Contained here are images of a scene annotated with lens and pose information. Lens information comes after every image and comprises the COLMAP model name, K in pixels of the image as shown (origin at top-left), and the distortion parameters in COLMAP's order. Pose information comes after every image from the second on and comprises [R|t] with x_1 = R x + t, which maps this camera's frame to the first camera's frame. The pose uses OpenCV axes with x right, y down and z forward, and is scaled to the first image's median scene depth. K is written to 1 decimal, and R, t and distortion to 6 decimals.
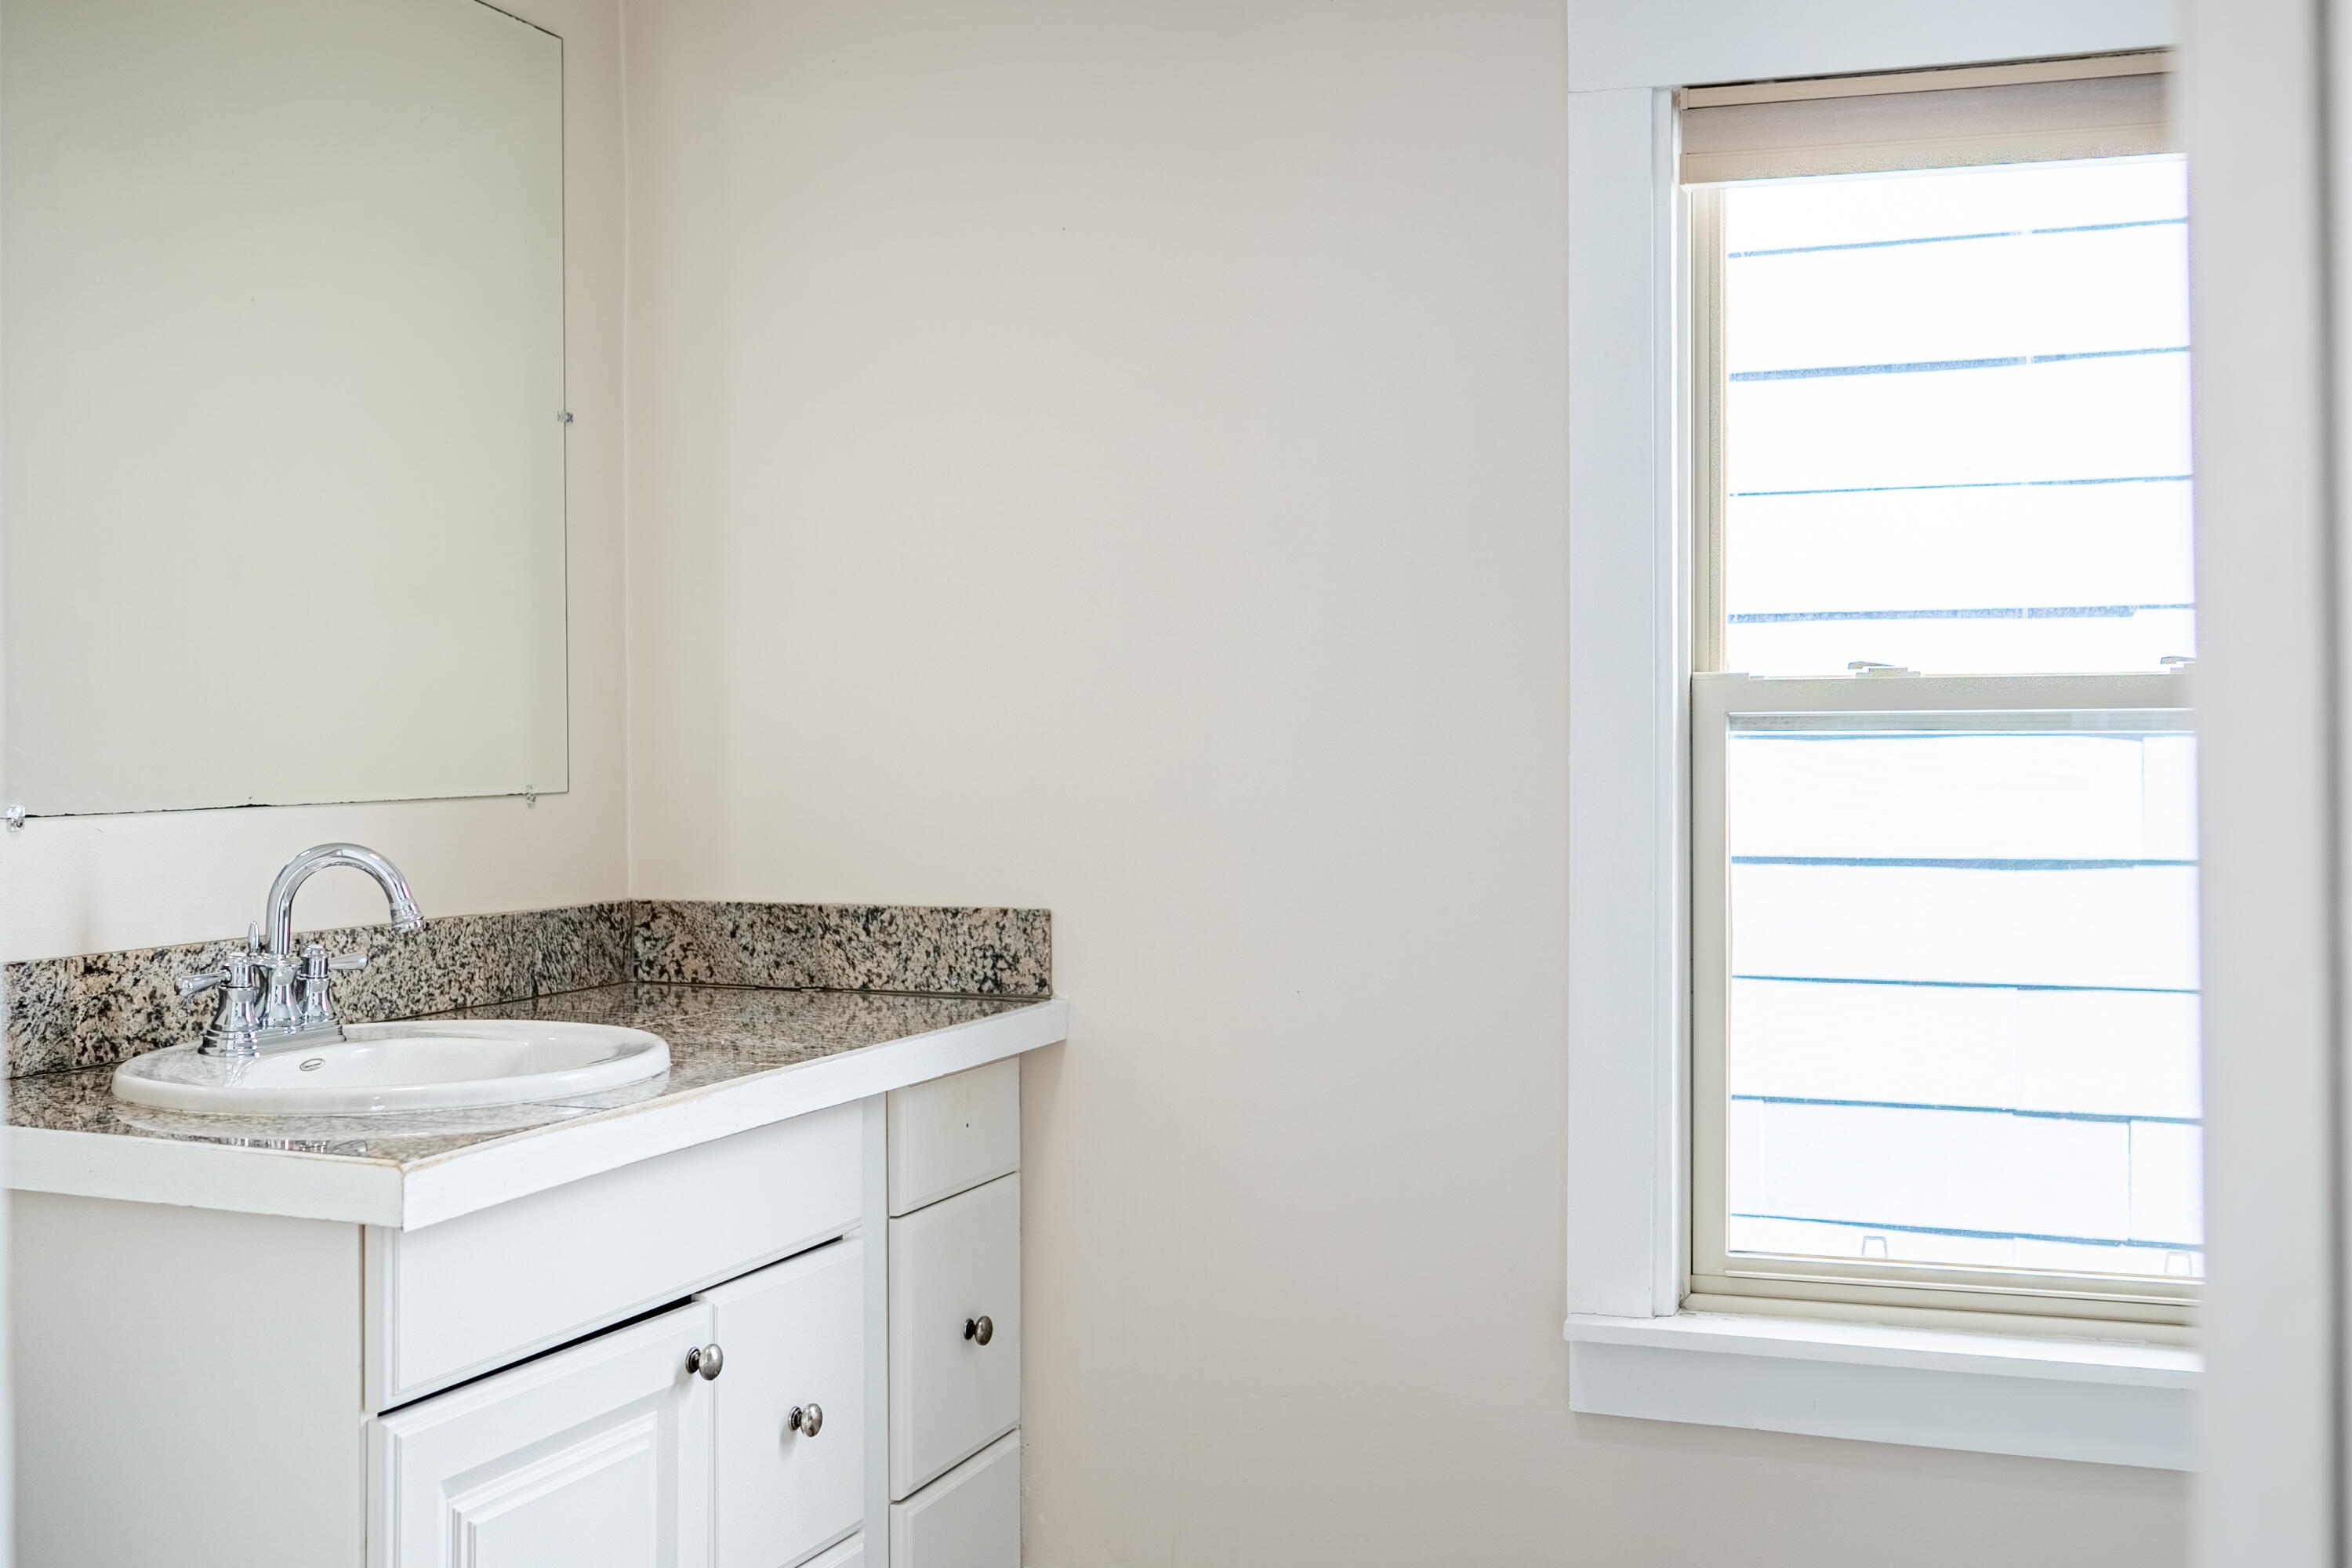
lens RADIAL K [[2435.1, 0, 1179.4], [0, 2435.1, 783.4], [0, 0, 1]] dist [-0.025137, 0.000000]
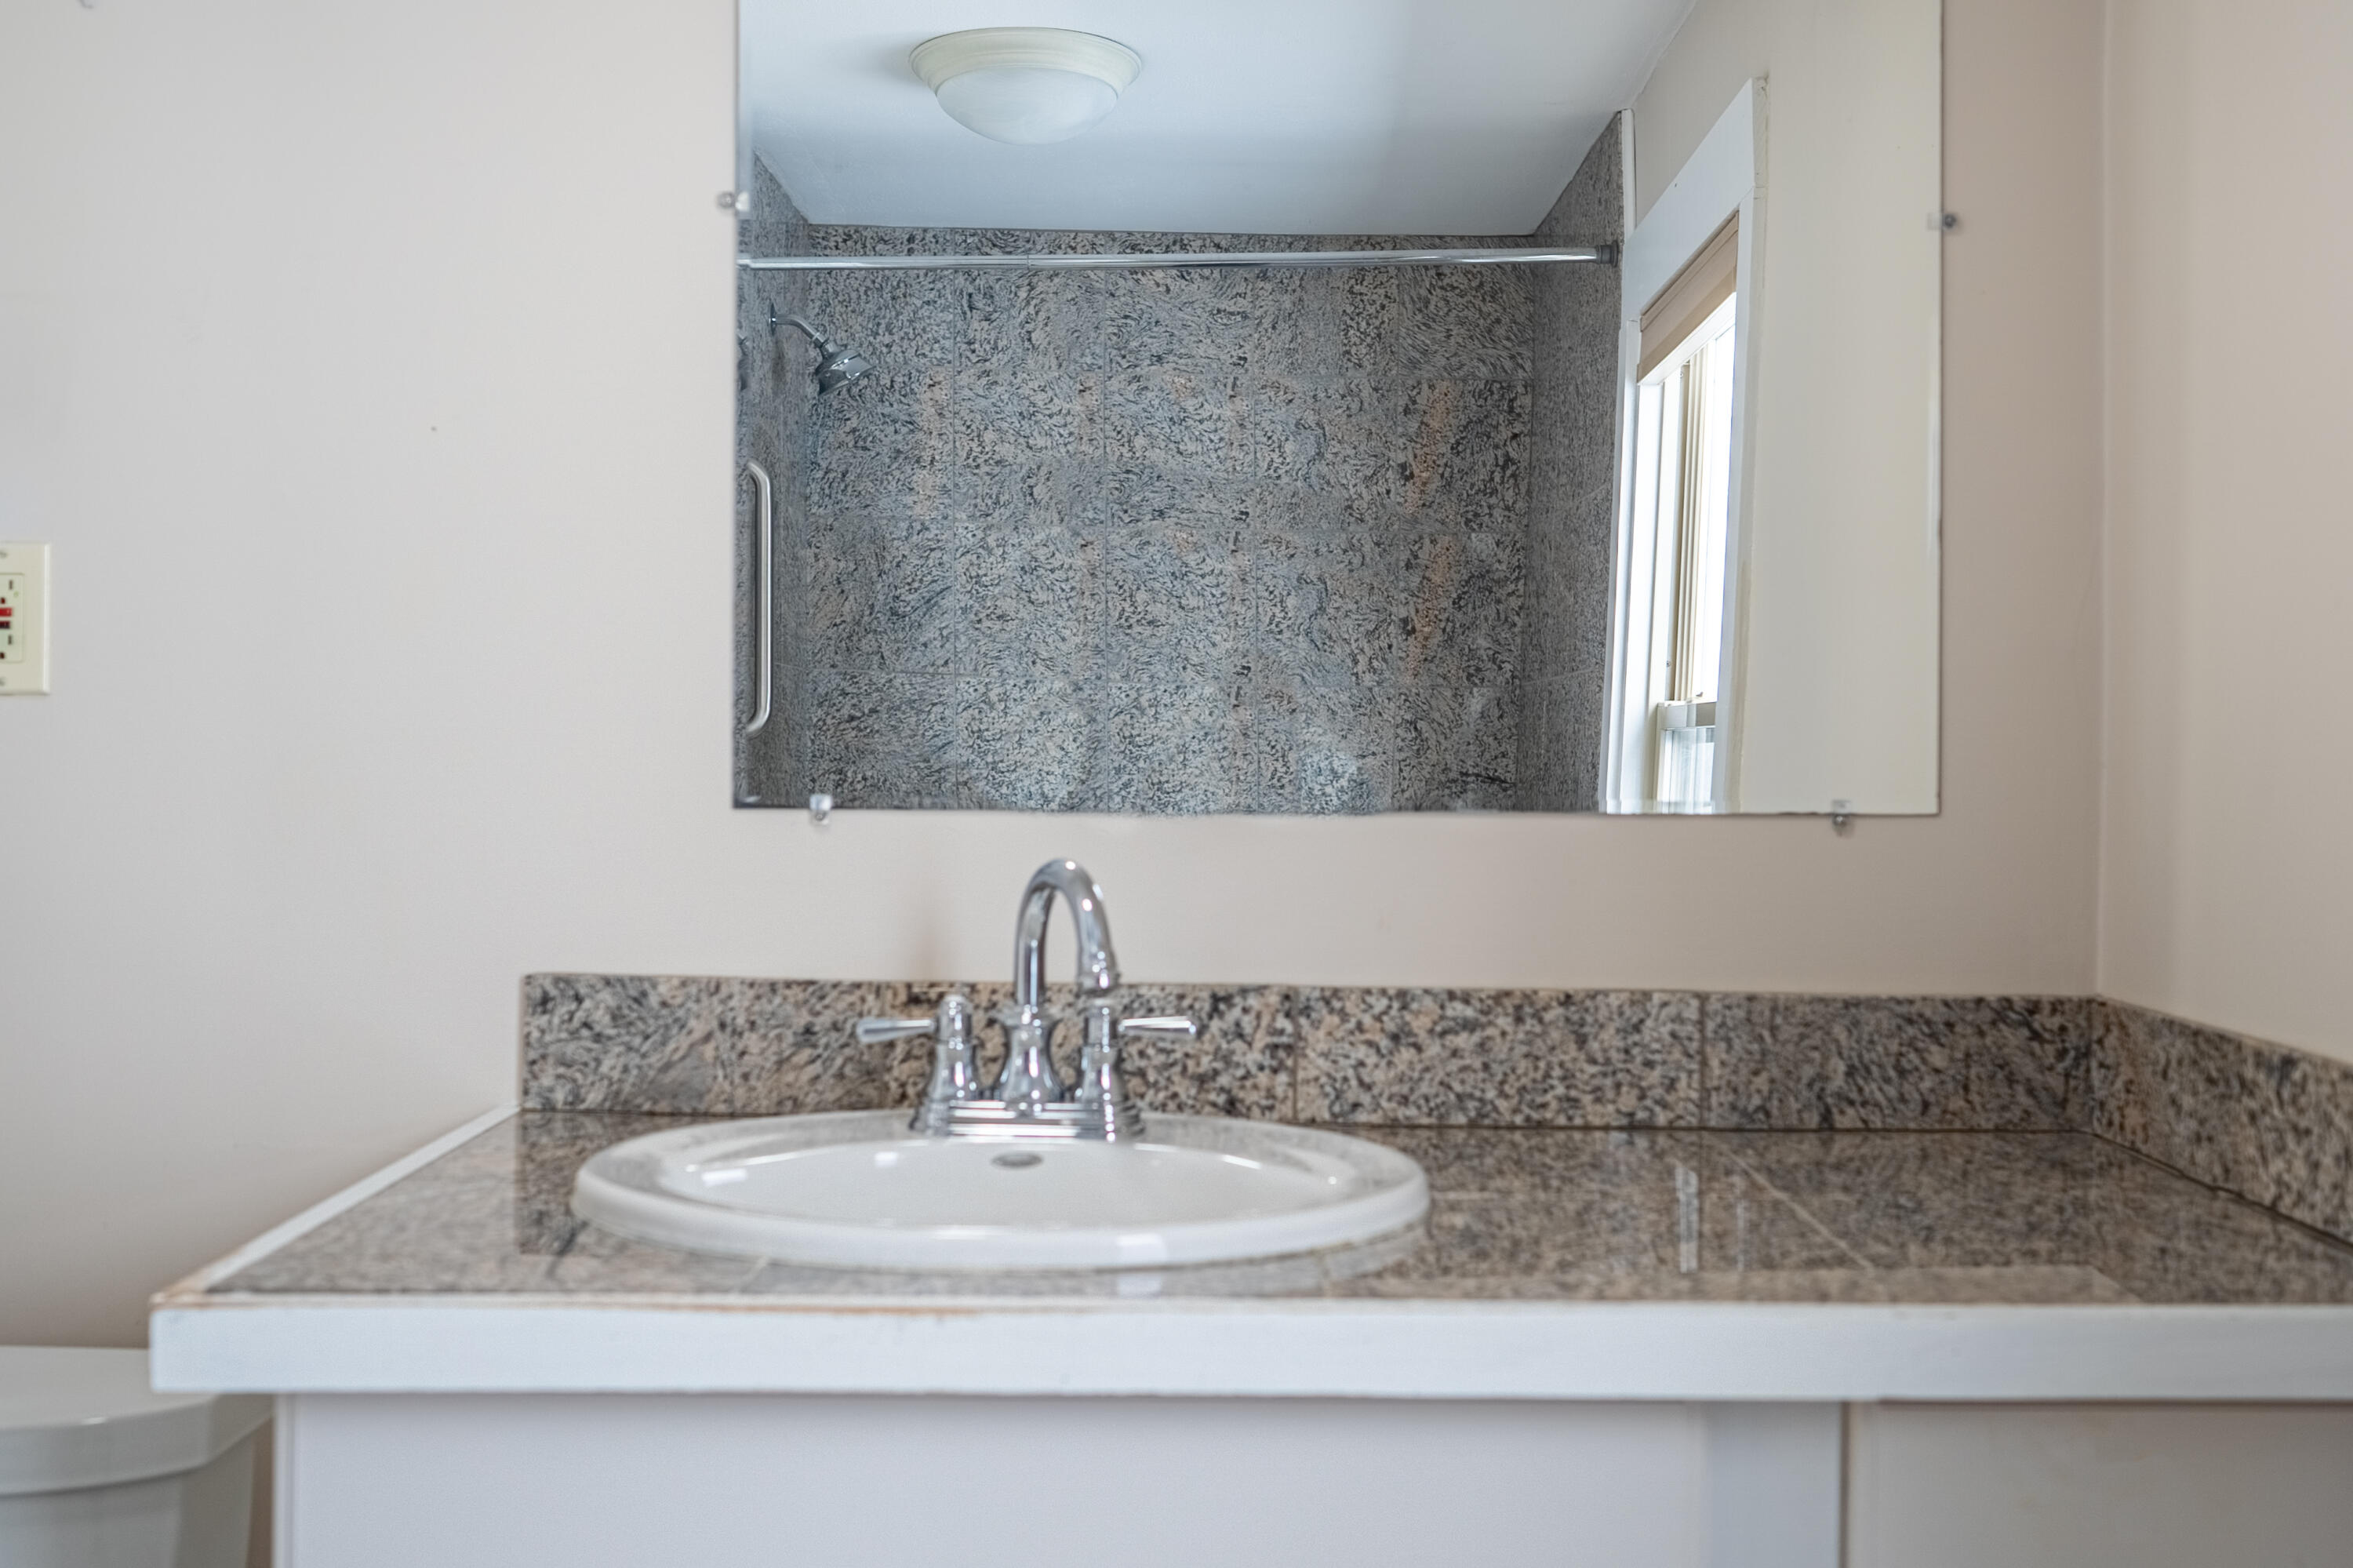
lens RADIAL K [[2436.2, 0, 1176.9], [0, 2436.2, 771.5], [0, 0, 1]] dist [-0.025137, 0.000000]
pose [[0.385381, 0.013913, -0.922653, 0.276116], [-0.029754, 0.999554, 0.002644, -0.003704], [0.922278, 0.026433, 0.385623, 0.625307]]
